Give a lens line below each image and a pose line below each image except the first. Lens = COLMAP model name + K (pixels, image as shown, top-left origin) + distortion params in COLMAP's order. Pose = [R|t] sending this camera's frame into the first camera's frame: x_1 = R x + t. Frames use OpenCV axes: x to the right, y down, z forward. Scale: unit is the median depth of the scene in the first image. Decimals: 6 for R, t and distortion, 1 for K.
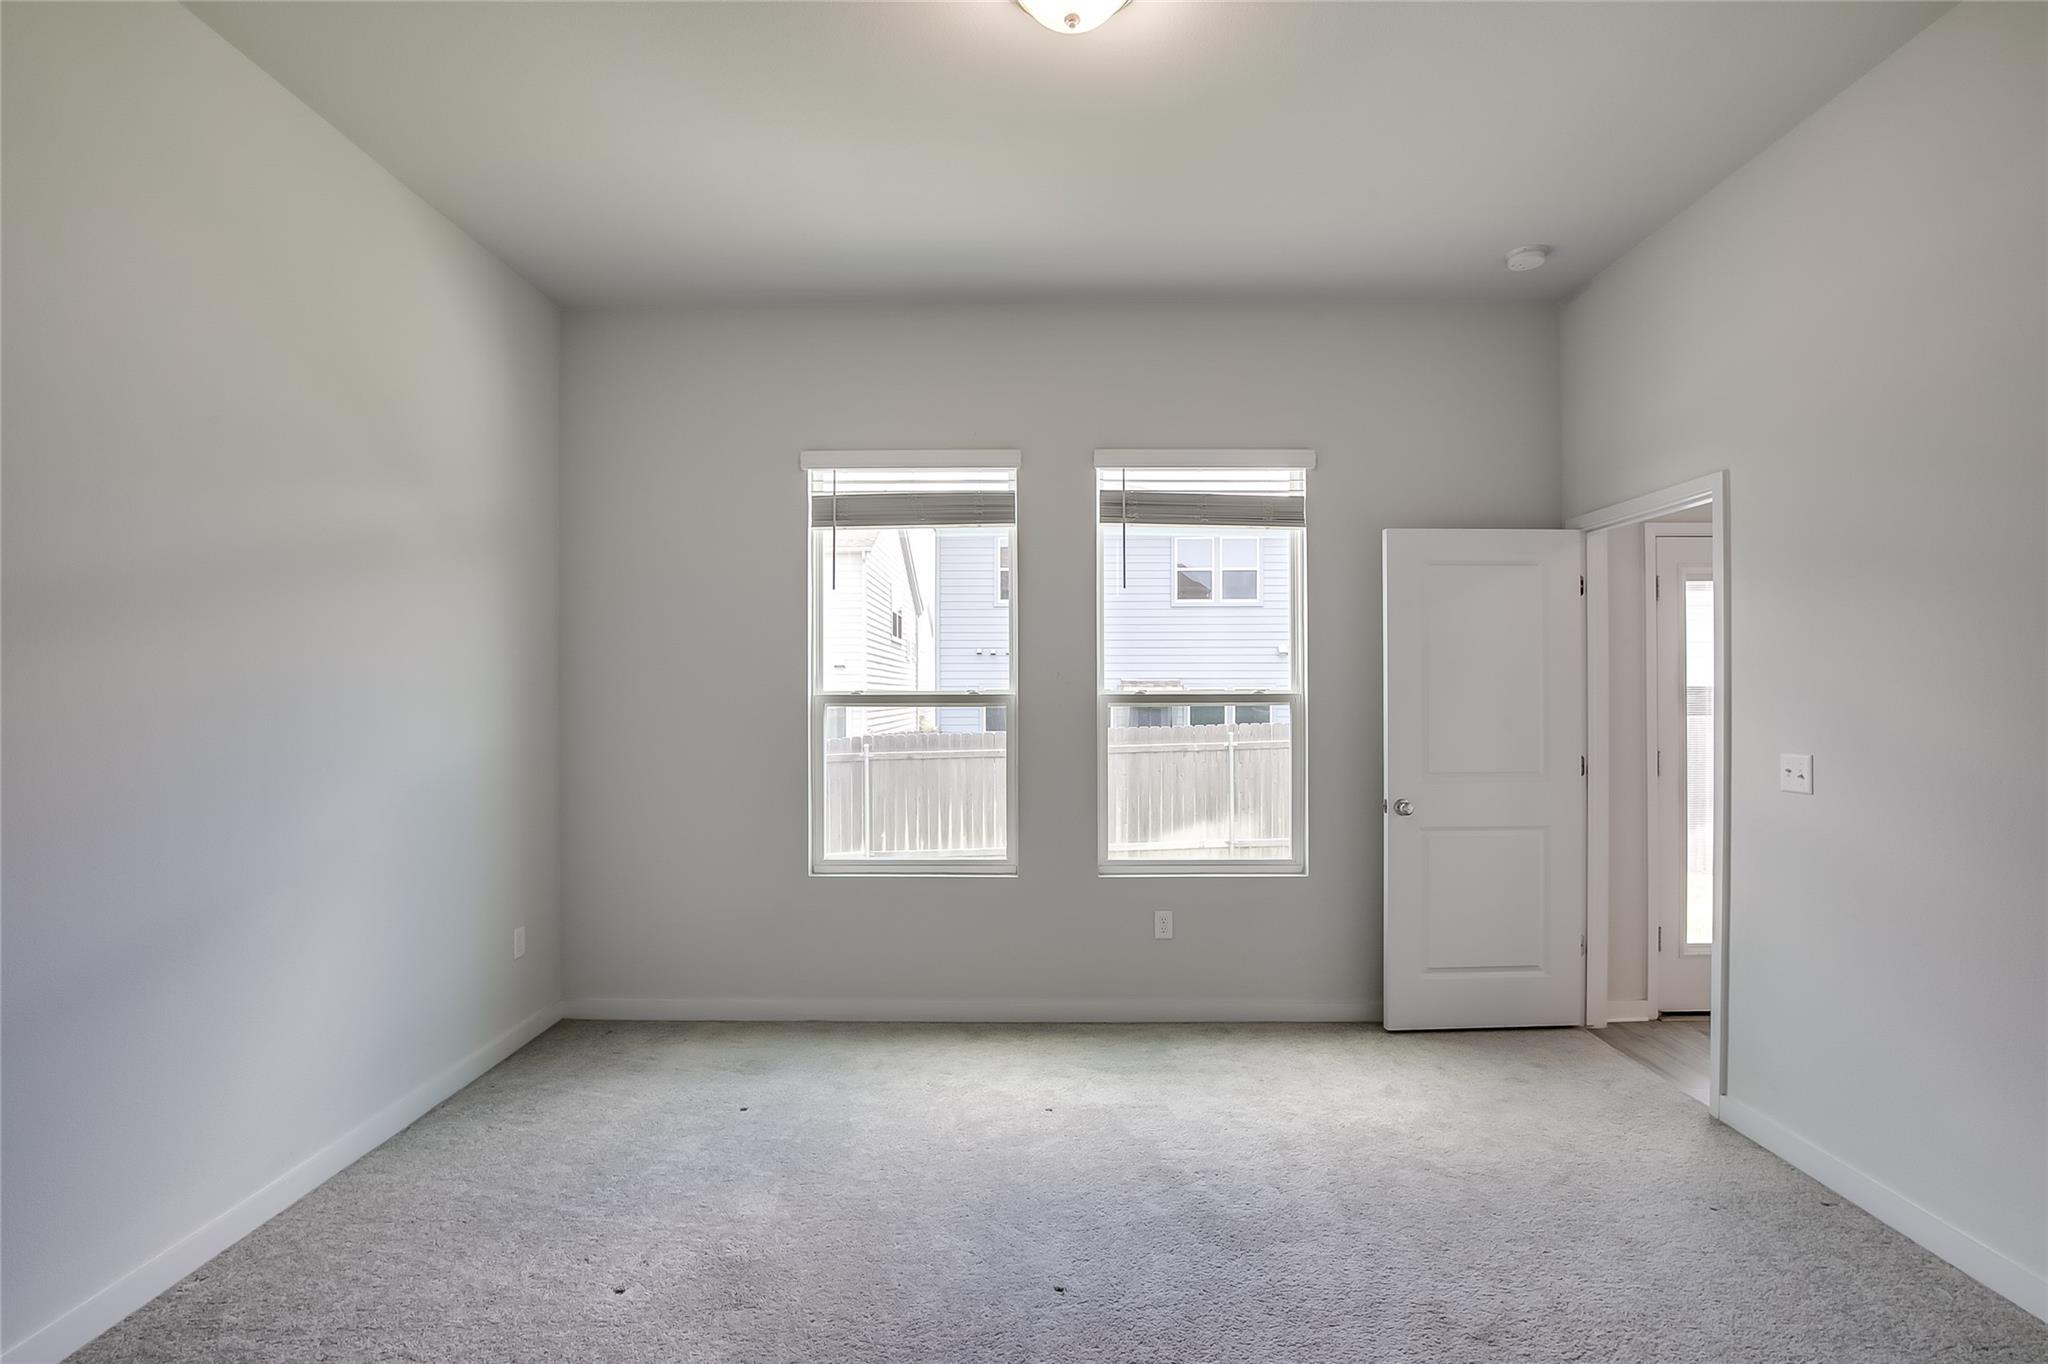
lens RADIAL K [[963.8, 0, 1050.9], [0, 963.8, 697.4], [0, 0, 1]] dist [-0.009387, 0.000885]
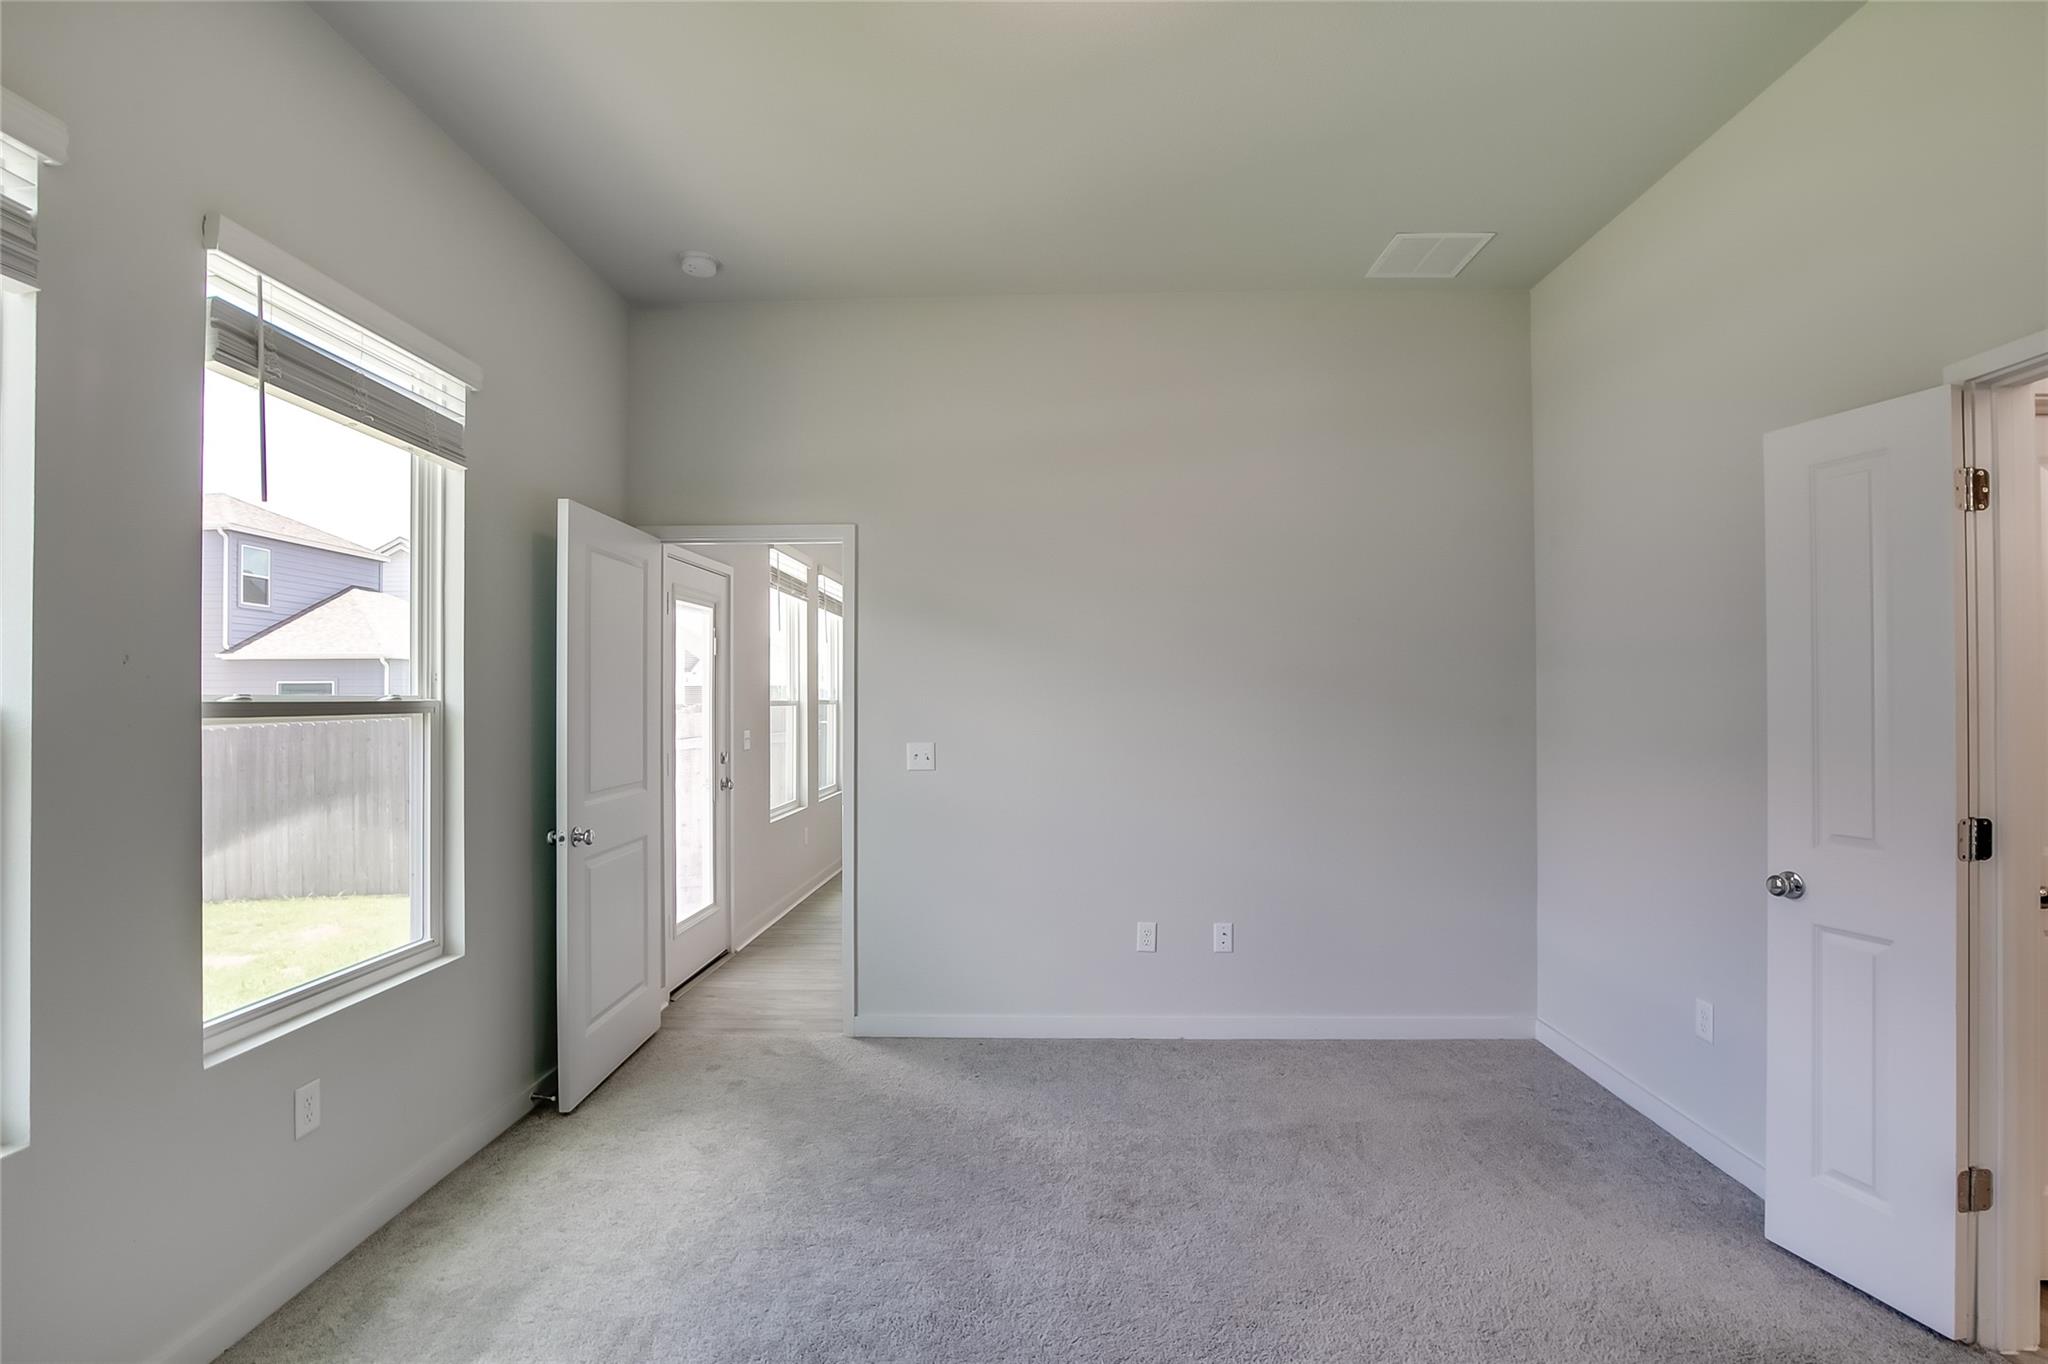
lens RADIAL K [[963.8, 0, 989.9], [0, 963.8, 696.8], [0, 0, 1]] dist [-0.009387, 0.000885]
pose [[0.053142, 0.004786, 0.998575, -0.449467], [0.006471, 0.999966, -0.005137, 0.000358], [-0.998566, 0.006735, 0.053110, 0.602691]]
